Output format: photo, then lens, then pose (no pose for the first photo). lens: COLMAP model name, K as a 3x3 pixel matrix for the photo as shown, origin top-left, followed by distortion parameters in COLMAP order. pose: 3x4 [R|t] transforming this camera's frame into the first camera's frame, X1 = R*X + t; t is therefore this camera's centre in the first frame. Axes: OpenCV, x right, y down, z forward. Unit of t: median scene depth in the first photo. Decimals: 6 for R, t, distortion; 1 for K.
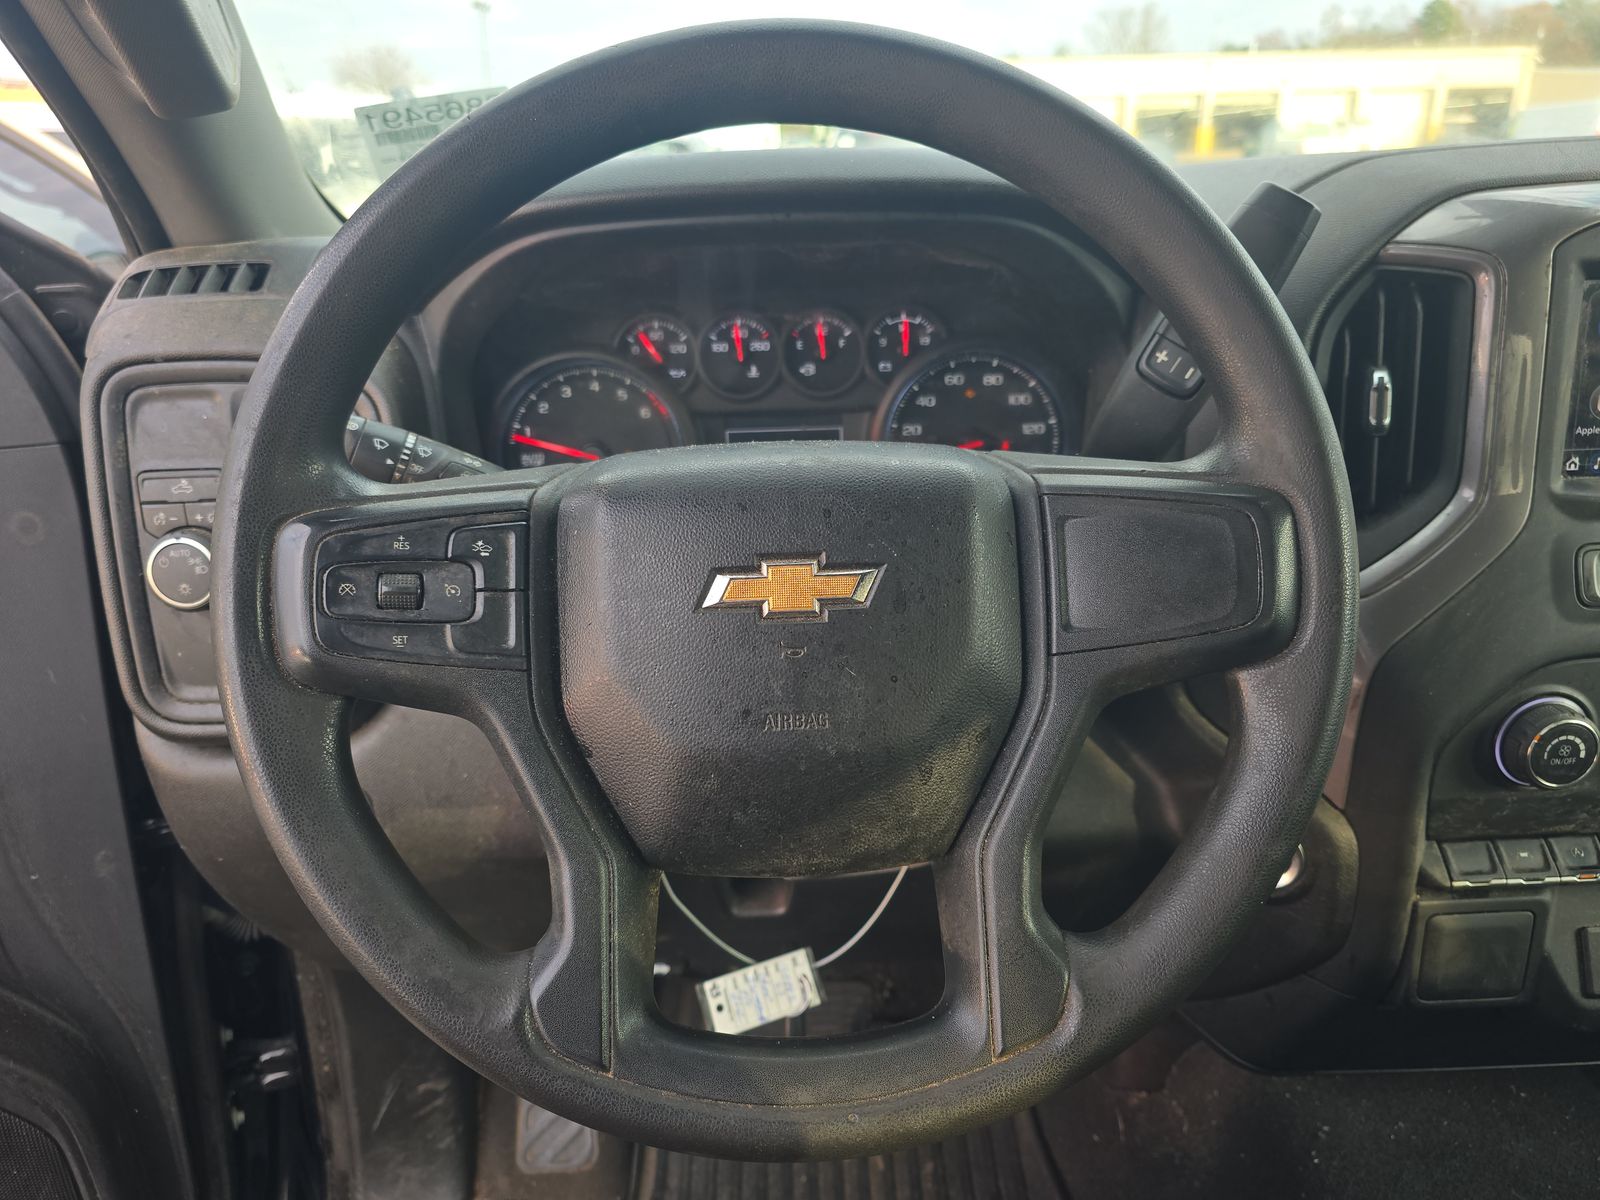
lens RADIAL K [[1083.2, 0, 800.0], [0, 1083.2, 600.0], [0, 0, 1]] dist [0.066340, -0.045426]
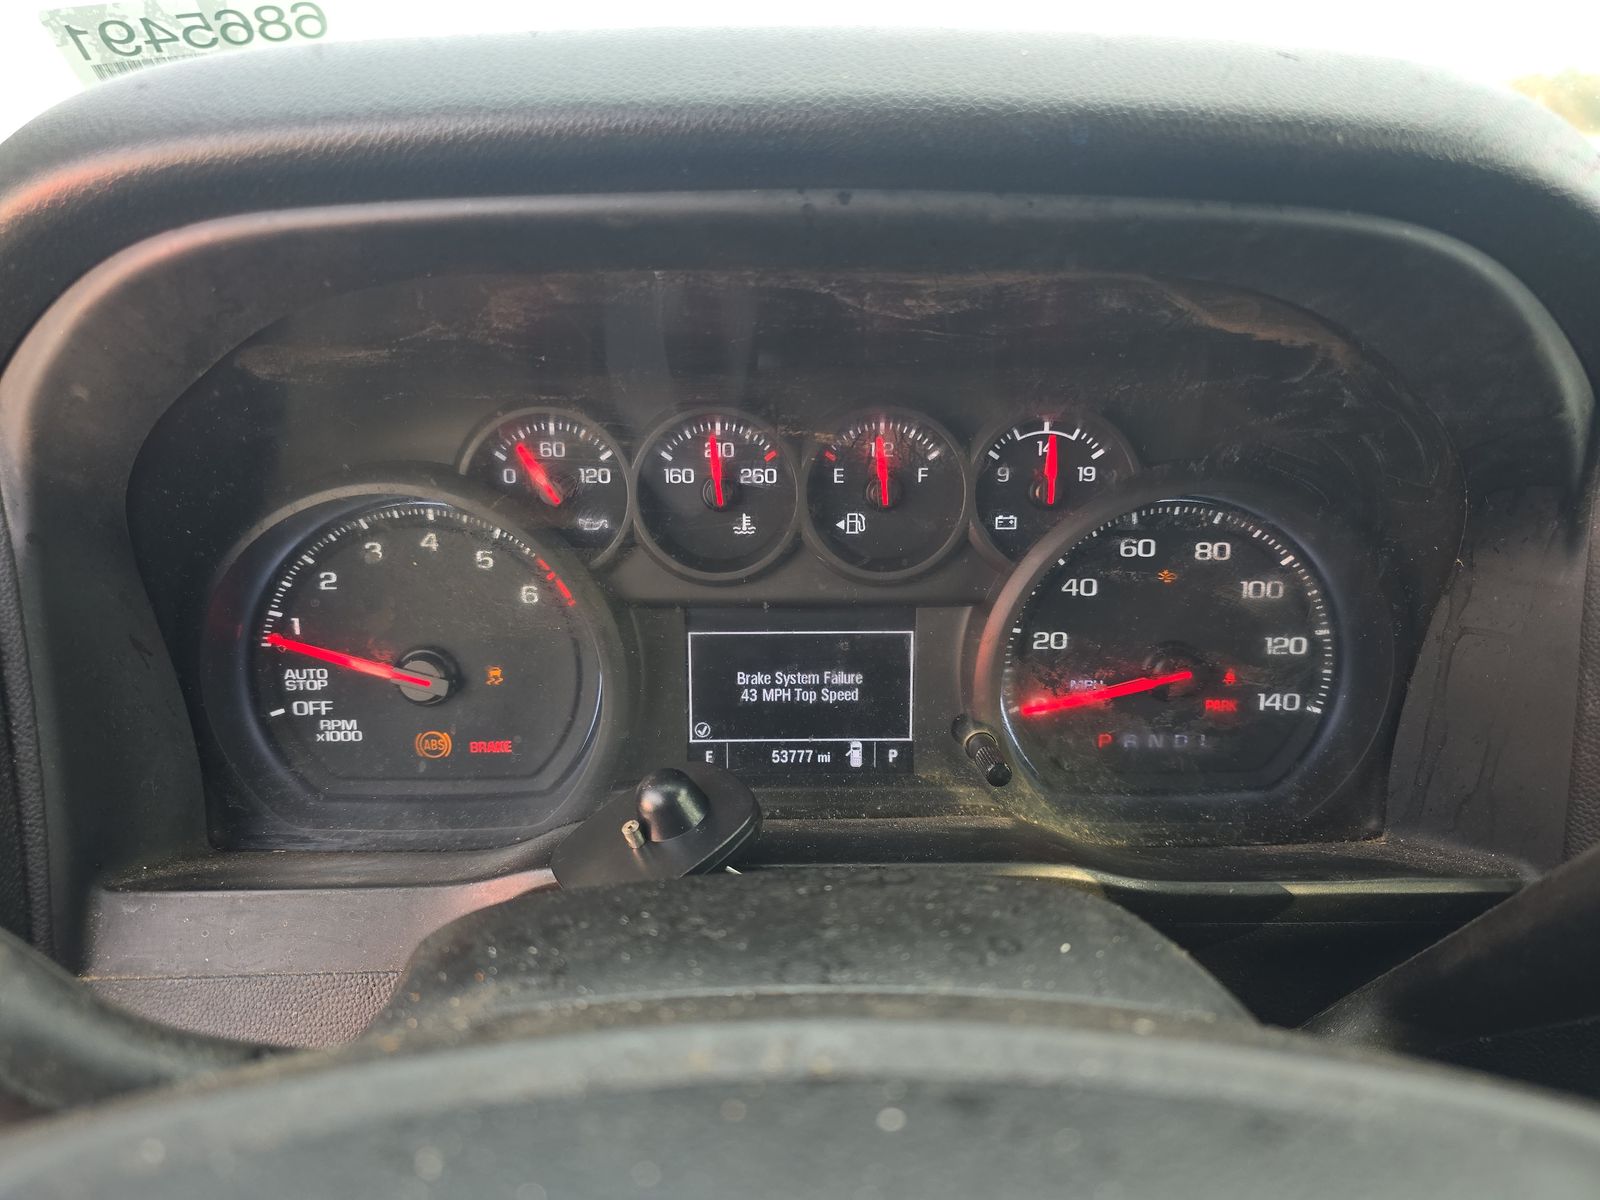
lens RADIAL K [[1057.4, 0, 800.0], [0, 1057.4, 600.0], [0, 0, 1]] dist [0.026010, 0.001027]
pose [[0.999540, 0.029228, 0.008037, -0.020225], [-0.029008, 0.999235, -0.026238, -0.164022], [-0.008797, 0.025993, 0.999623, 0.513949]]
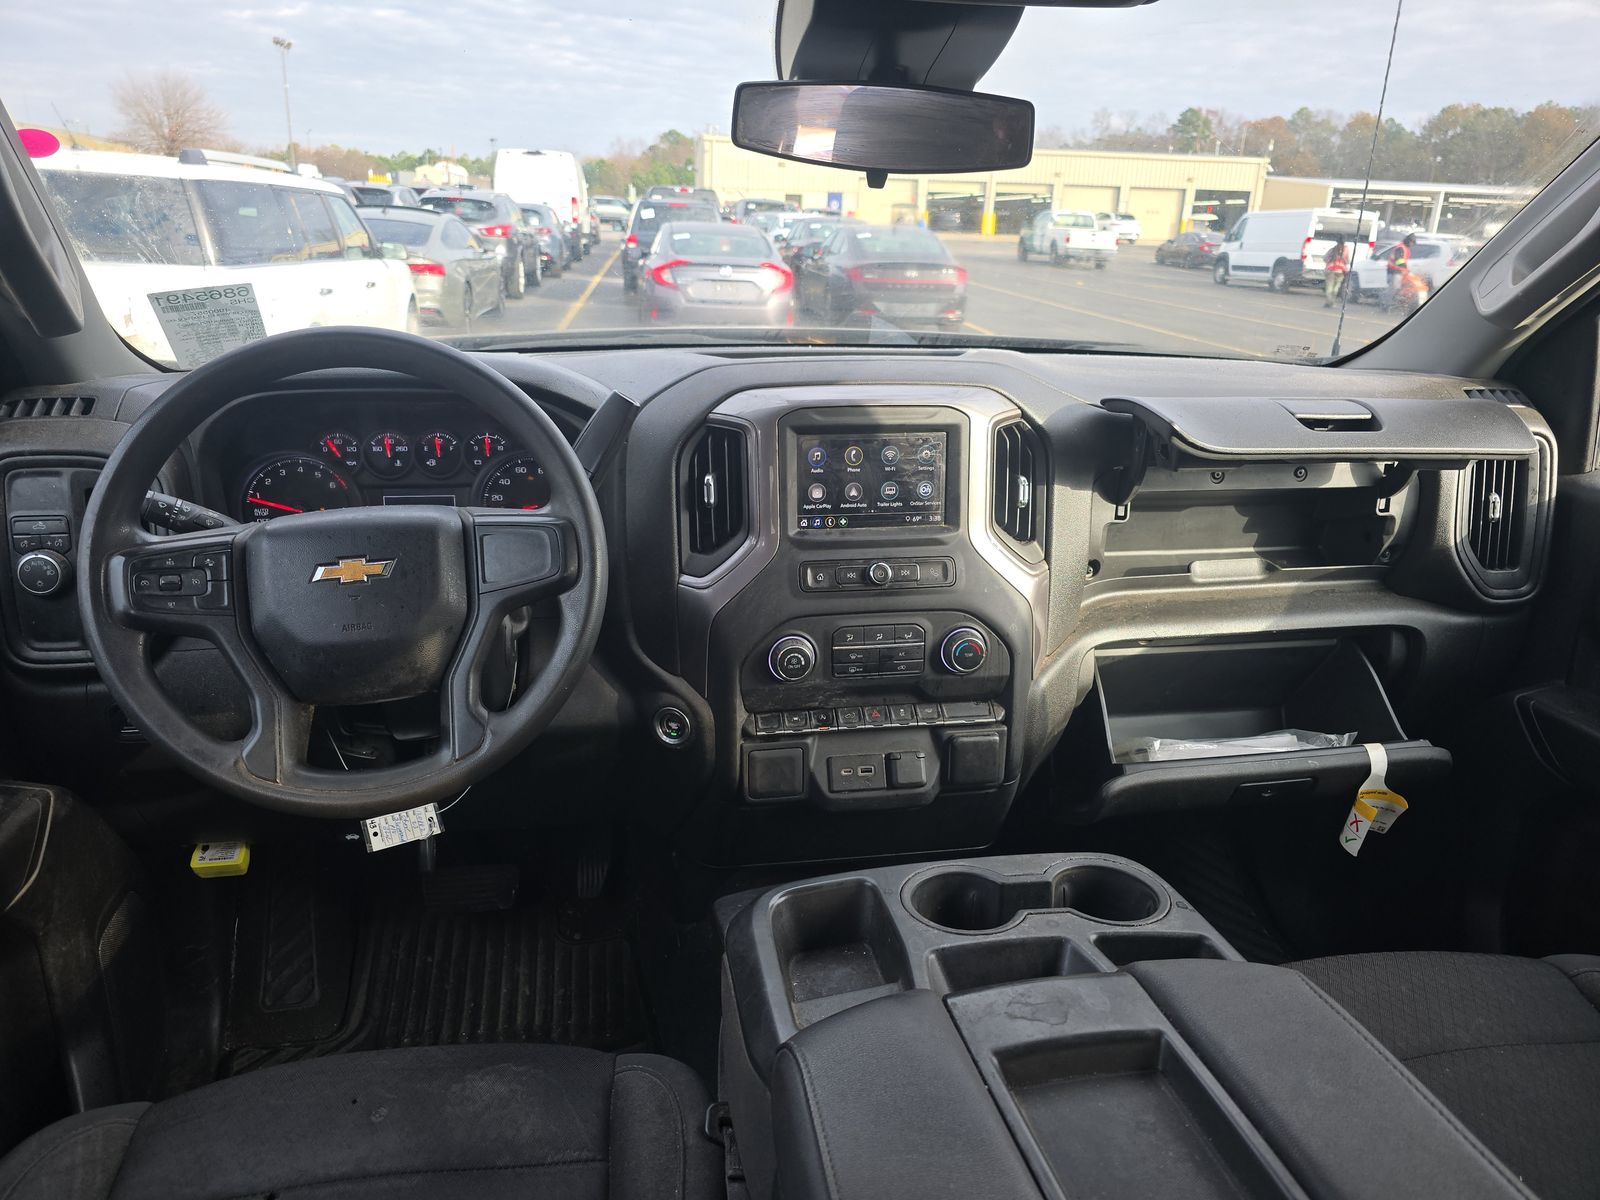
lens RADIAL K [[1083.2, 0, 800.0], [0, 1083.2, 600.0], [0, 0, 1]] dist [0.066340, -0.045426]
pose [[0.987017, -0.001446, 0.160607, 0.311669], [0.008724, 0.998966, -0.044622, 0.092438], [-0.160377, 0.045444, 0.986009, -0.820735]]
